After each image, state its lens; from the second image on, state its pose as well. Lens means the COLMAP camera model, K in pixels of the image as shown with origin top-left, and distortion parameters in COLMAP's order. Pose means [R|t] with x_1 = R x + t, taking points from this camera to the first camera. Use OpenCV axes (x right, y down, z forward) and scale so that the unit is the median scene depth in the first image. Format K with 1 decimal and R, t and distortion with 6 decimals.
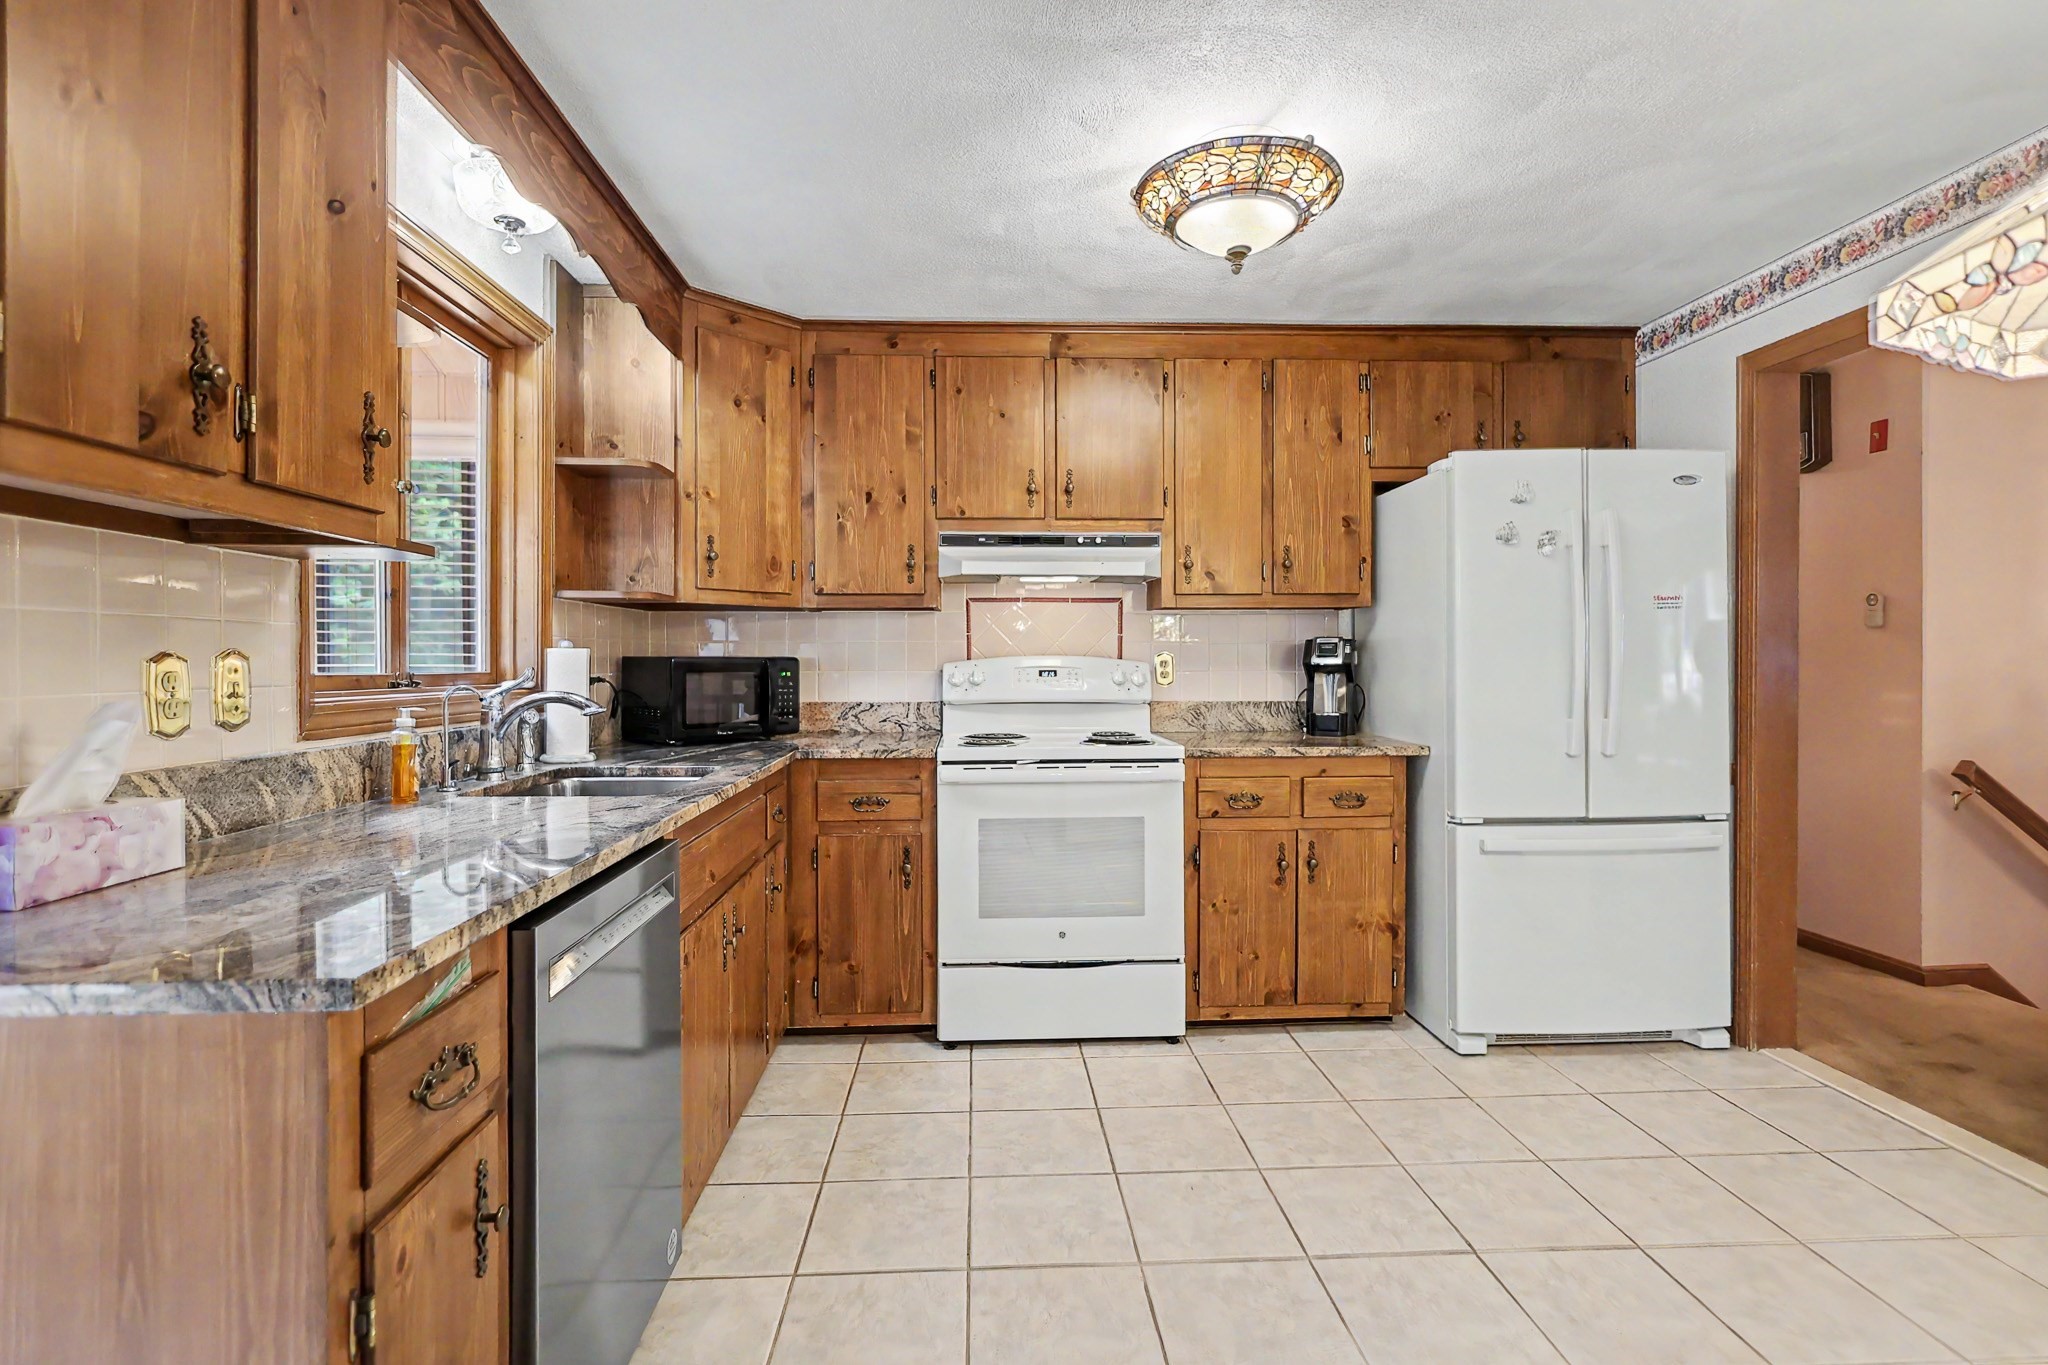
lens RADIAL K [[1002.6, 0, 1013.5], [0, 1002.6, 668.1], [0, 0, 1]] dist [-0.000512, 0.001516]
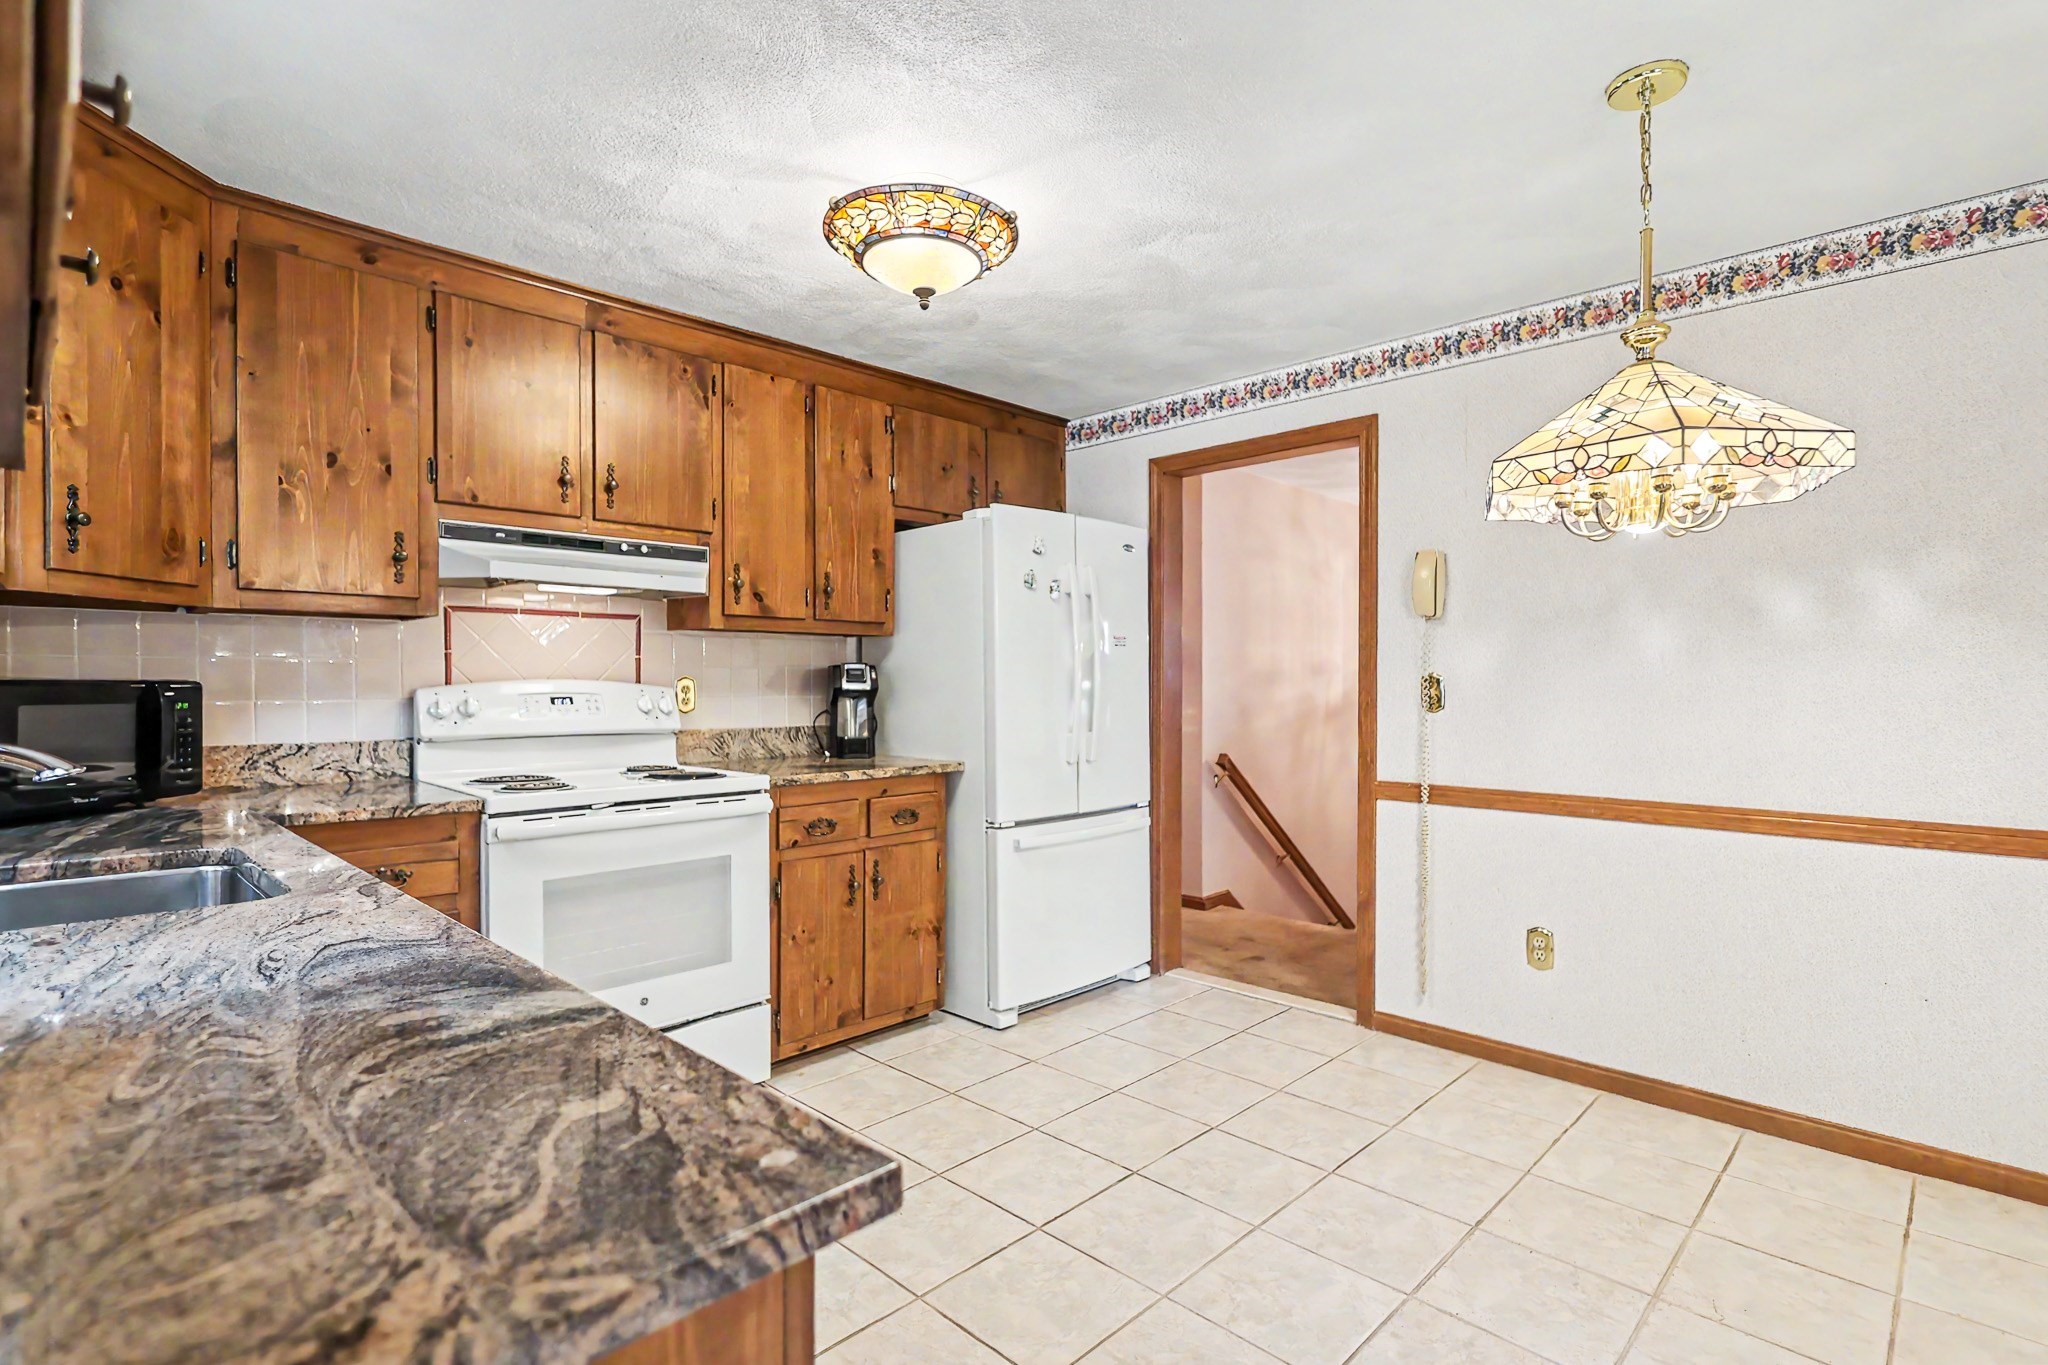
lens RADIAL K [[1002.6, 0, 1059.6], [0, 1002.6, 690.7], [0, 0, 1]] dist [-0.000512, 0.001516]
pose [[0.719833, -0.002615, 0.694143, -0.281489], [0.002977, 0.999995, 0.000679, -0.002643], [-0.694141, 0.001578, 0.719837, 0.117479]]
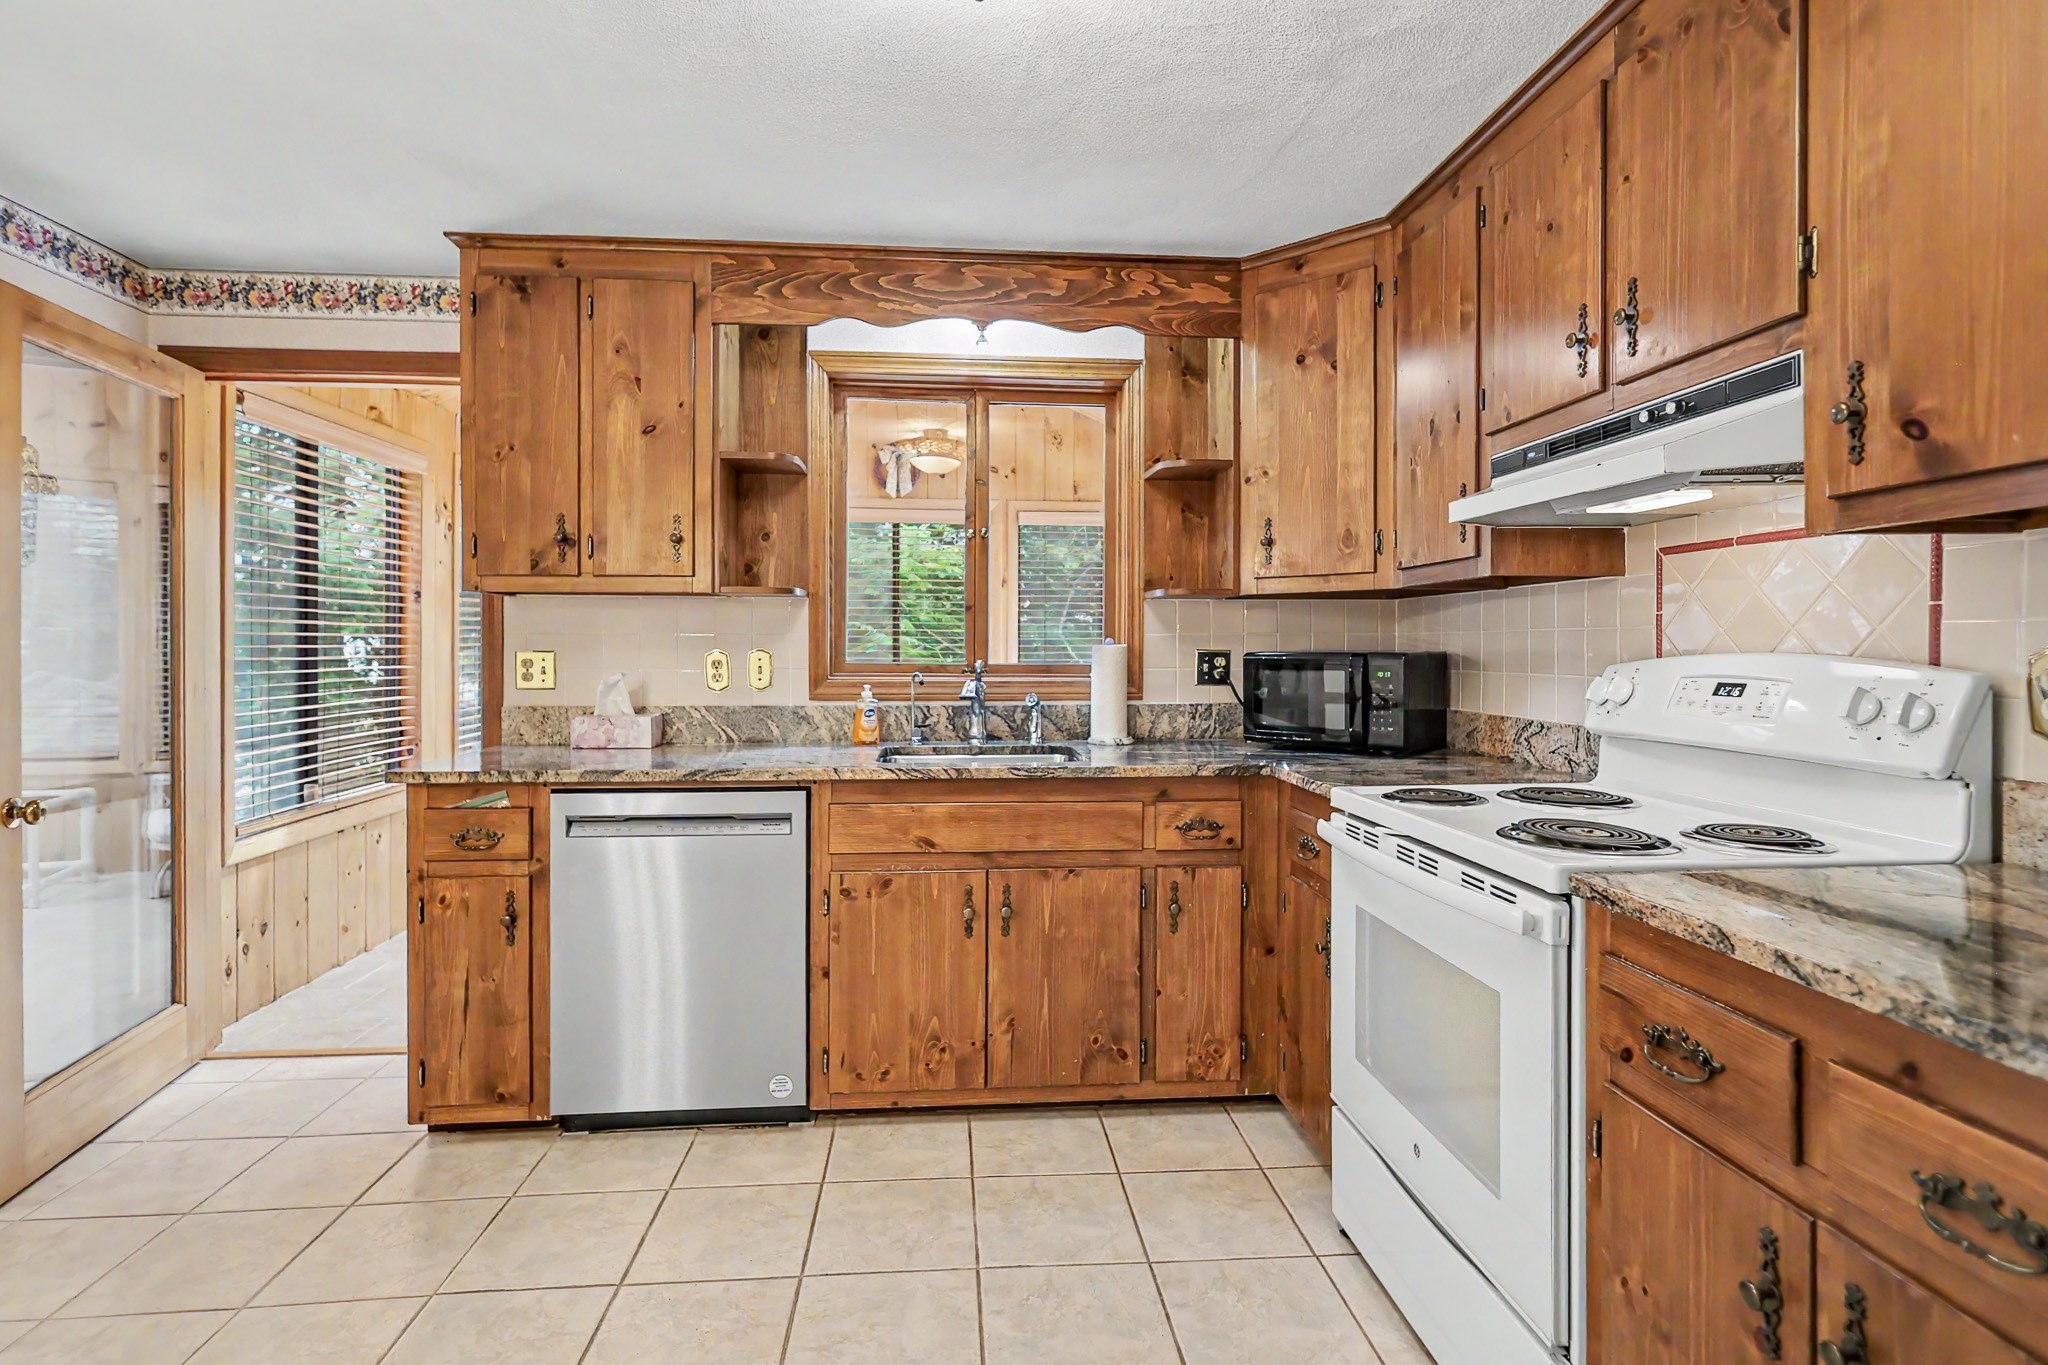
lens RADIAL K [[1002.6, 0, 1049.6], [0, 1002.6, 653.4], [0, 0, 1]] dist [-0.000512, 0.001516]
pose [[0.043338, 0.009050, -0.999019, 0.572590], [-0.009129, 0.999921, 0.008662, -0.015492], [0.999019, 0.008745, 0.043417, 0.732851]]
